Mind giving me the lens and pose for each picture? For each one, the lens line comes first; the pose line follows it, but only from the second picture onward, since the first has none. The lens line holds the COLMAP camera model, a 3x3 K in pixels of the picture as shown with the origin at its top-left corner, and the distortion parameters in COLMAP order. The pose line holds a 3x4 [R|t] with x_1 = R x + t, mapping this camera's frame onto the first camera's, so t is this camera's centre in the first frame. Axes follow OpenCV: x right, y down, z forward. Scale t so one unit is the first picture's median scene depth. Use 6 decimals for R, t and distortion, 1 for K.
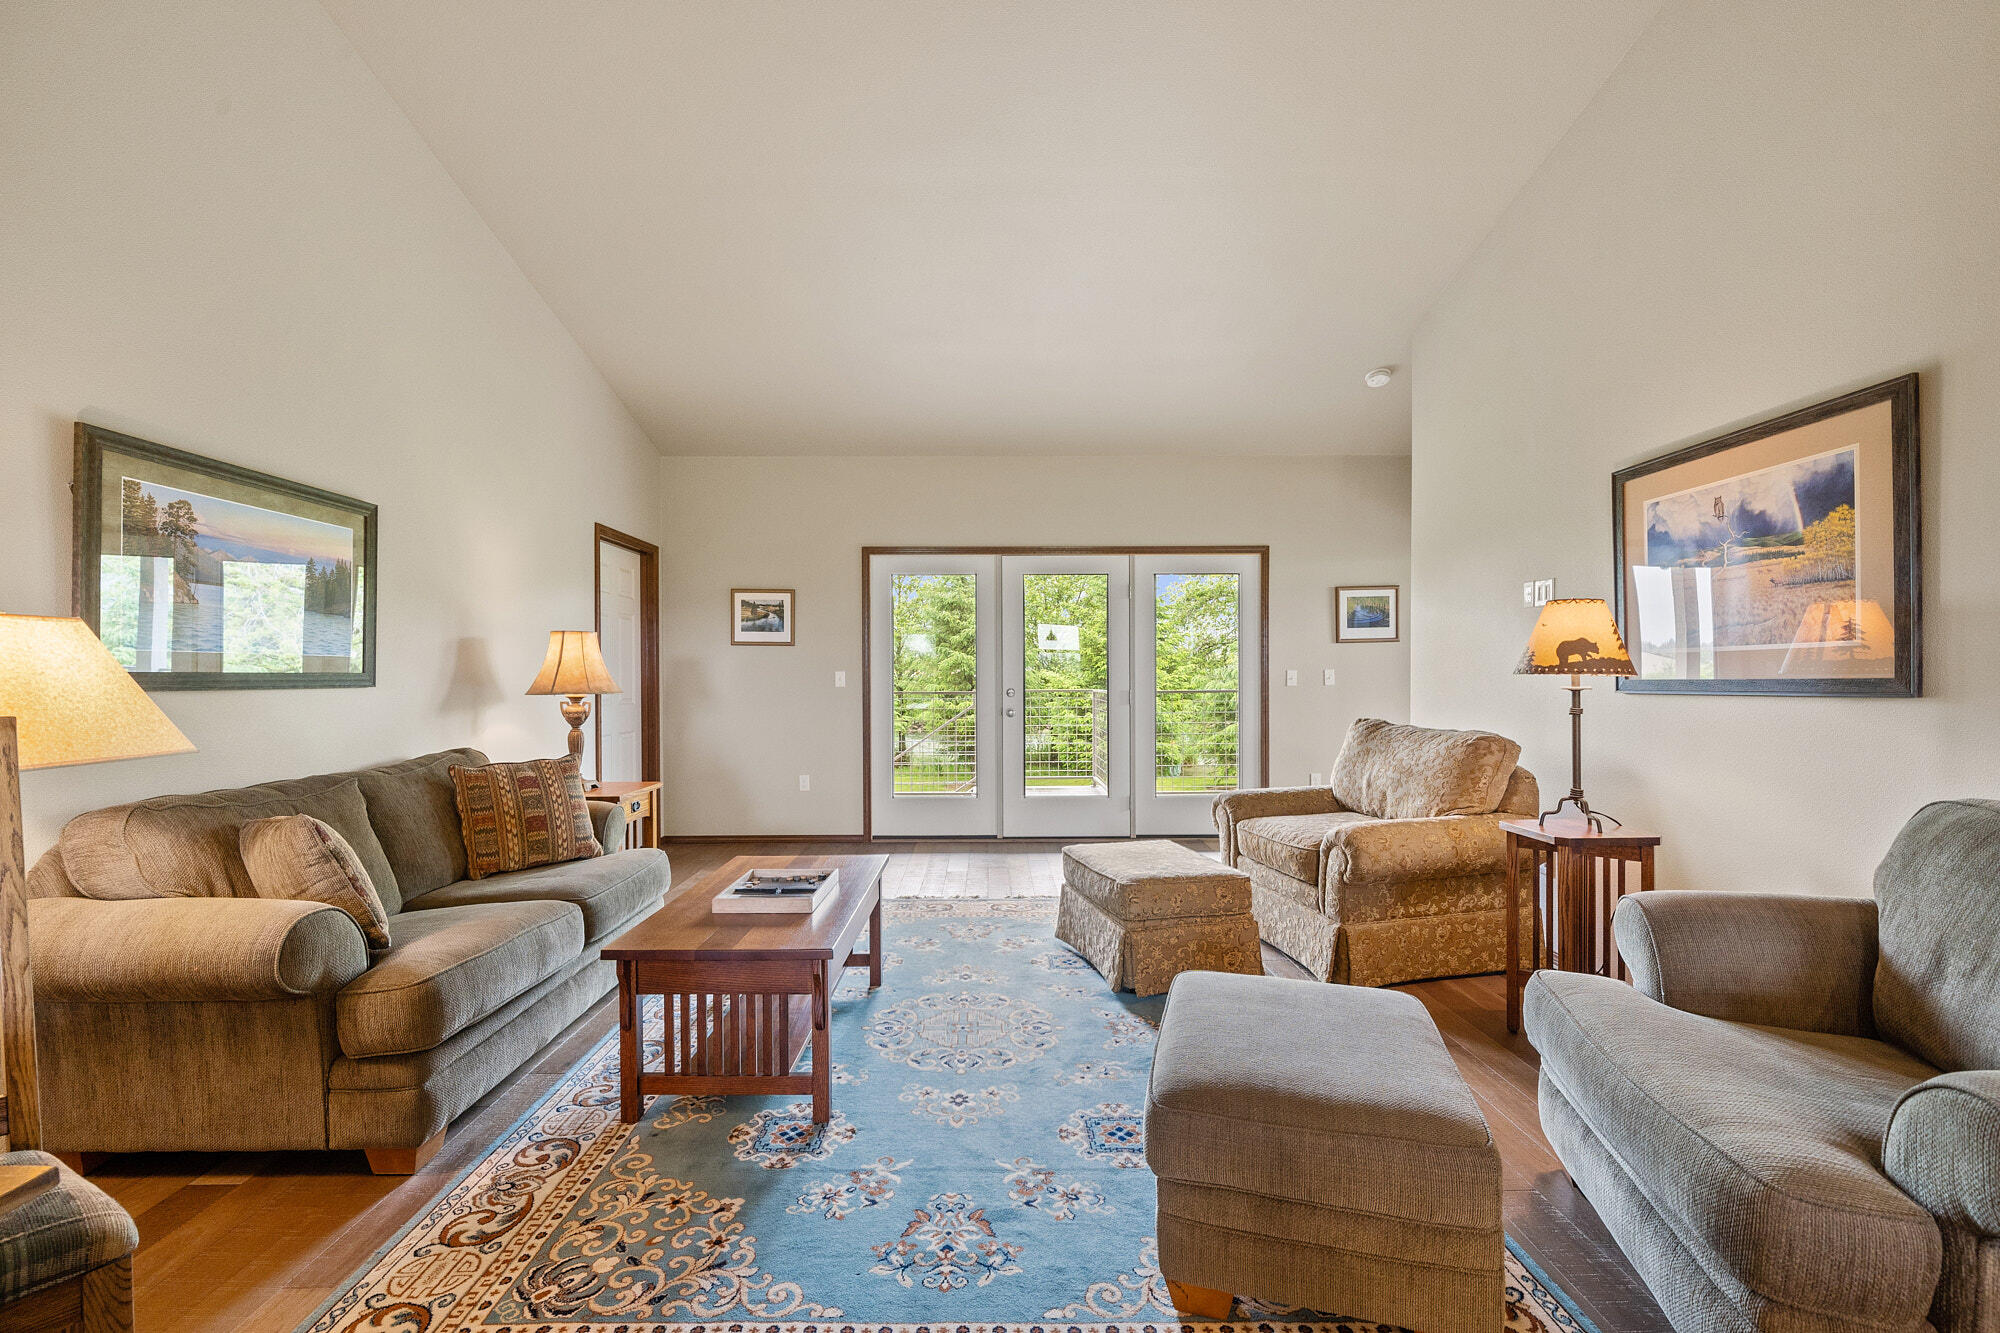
lens RADIAL K [[831.8, 0, 999.9], [0, 831.8, 675.0], [0, 0, 1]] dist [-0.001641, -0.000158]
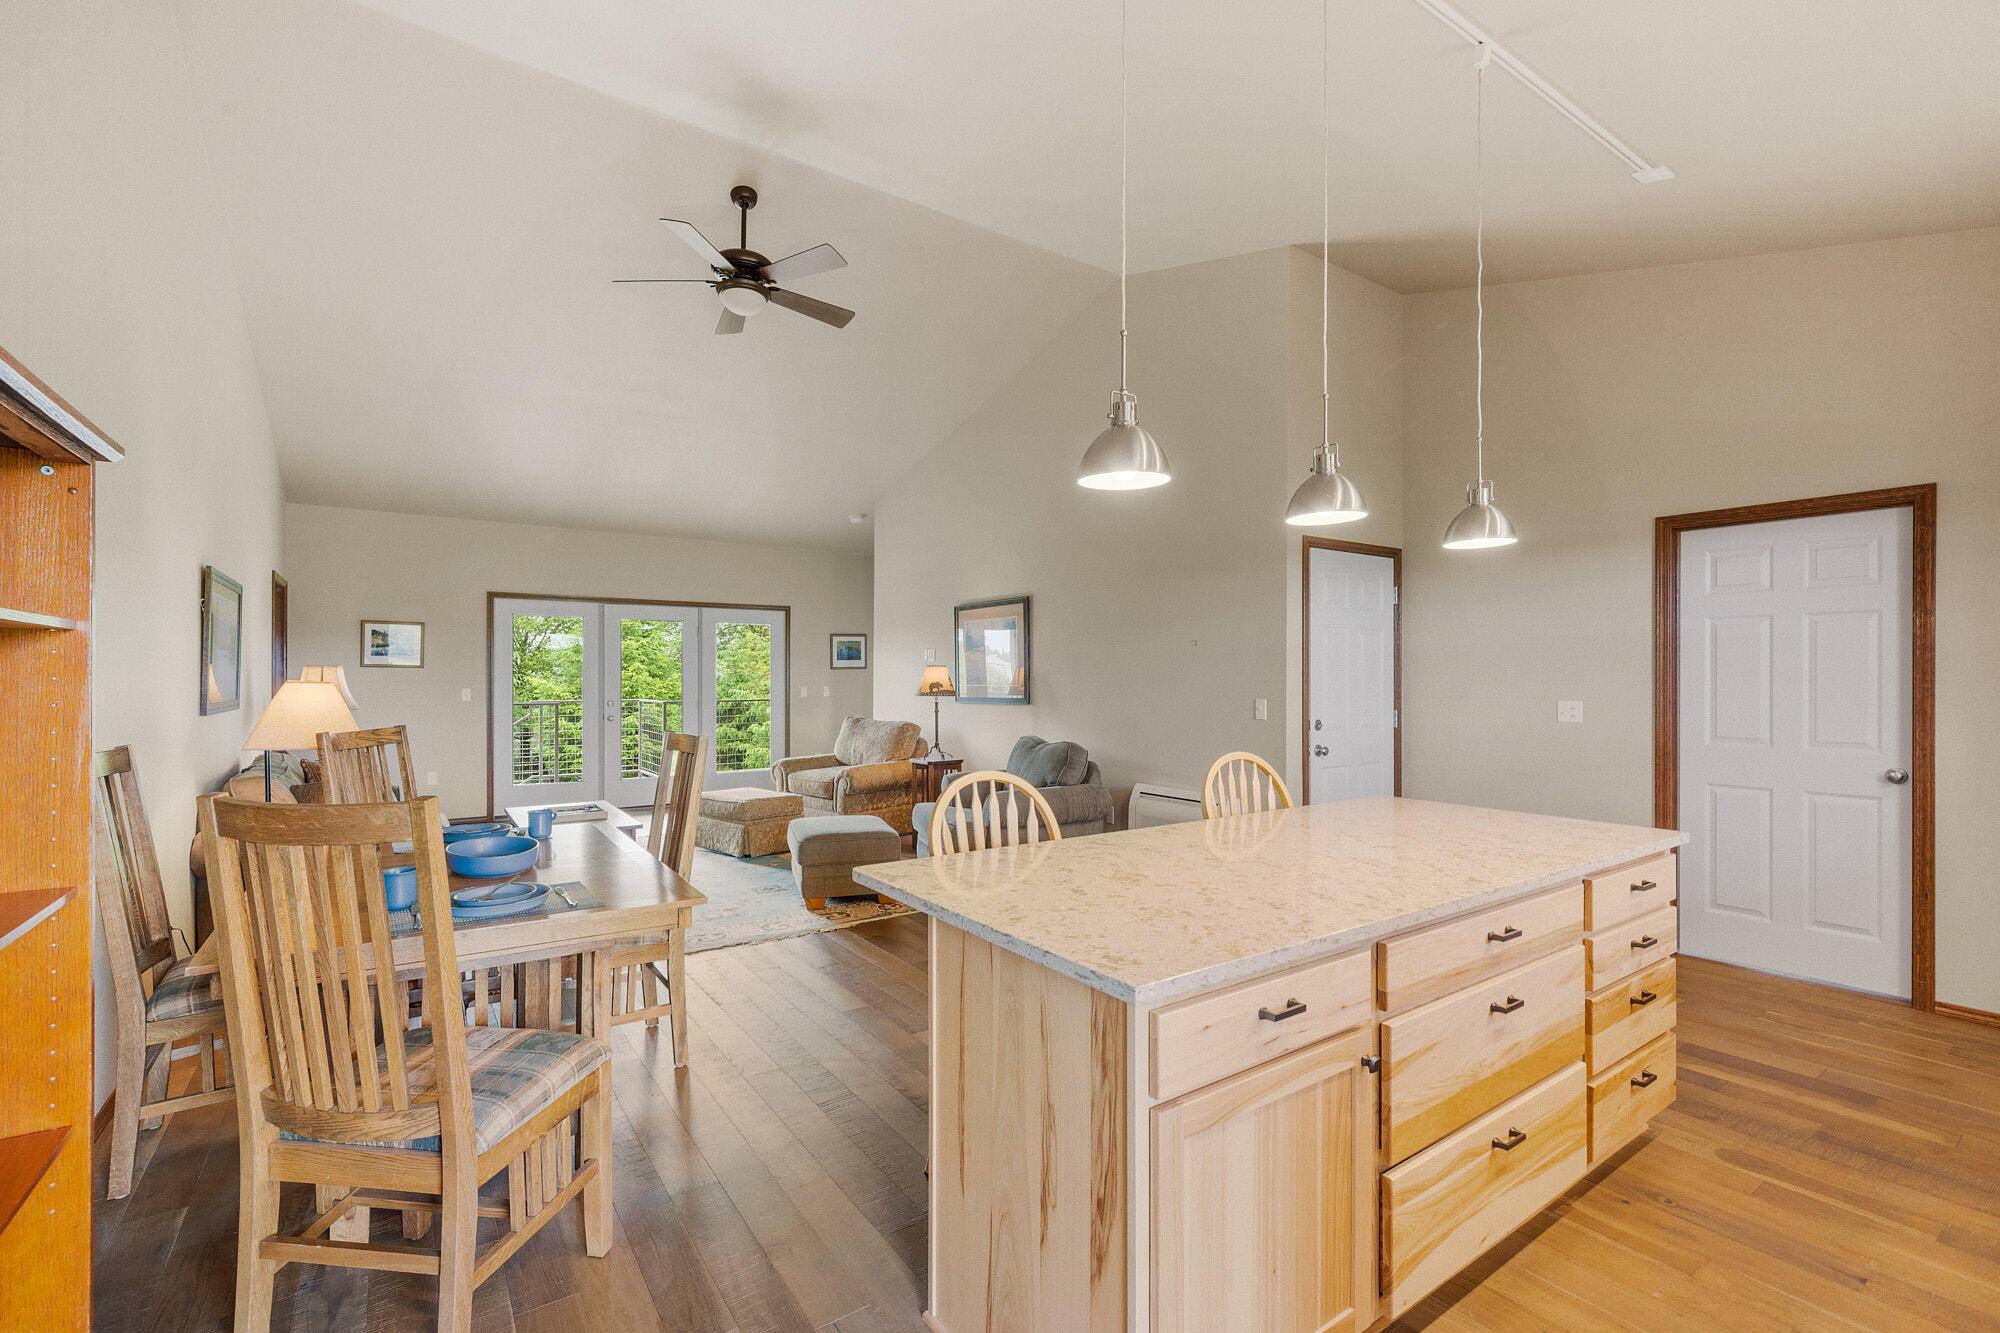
lens RADIAL K [[864.6, 0, 1000.0], [0, 864.6, 666.5], [0, 0, 1]] dist [-0.000976, -0.000032]
pose [[0.819144, 0.012138, 0.573459, -0.498425], [-0.005274, 0.999893, -0.013630, -0.043509], [-0.573563, 0.008140, 0.819121, -0.965352]]
